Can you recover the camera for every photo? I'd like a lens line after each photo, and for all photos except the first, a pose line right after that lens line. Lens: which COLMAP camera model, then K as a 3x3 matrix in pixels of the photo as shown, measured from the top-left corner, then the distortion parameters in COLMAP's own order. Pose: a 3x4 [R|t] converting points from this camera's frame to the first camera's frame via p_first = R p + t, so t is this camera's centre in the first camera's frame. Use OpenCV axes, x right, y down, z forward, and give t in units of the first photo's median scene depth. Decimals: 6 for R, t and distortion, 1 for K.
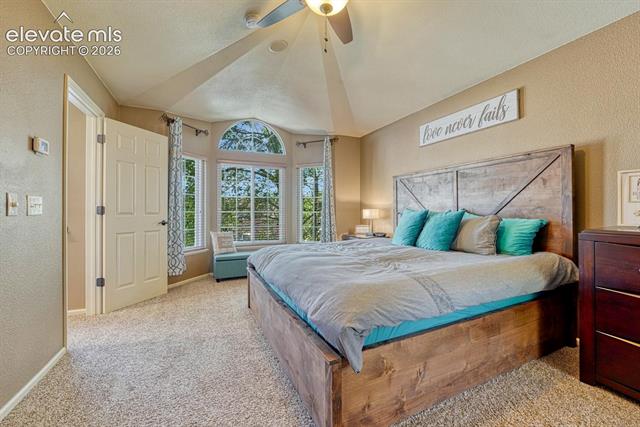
lens RADIAL K [[267.0, 0, 321.3], [0, 267.0, 209.8], [0, 0, 1]] dist [-0.010776, -0.000033]
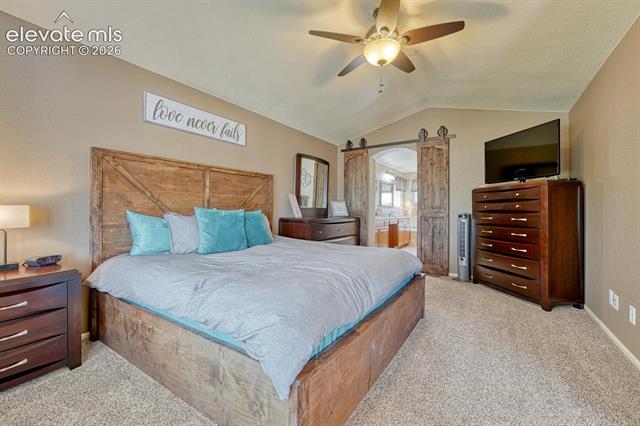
lens RADIAL K [[267.0, 0, 321.3], [0, 267.0, 209.3], [0, 0, 1]] dist [-0.010776, -0.000033]
pose [[-0.510248, 0.006995, 0.859999, -0.558027], [-0.007271, 0.999896, -0.012447, 0.006807], [-0.859997, -0.012604, -0.510144, 1.116415]]
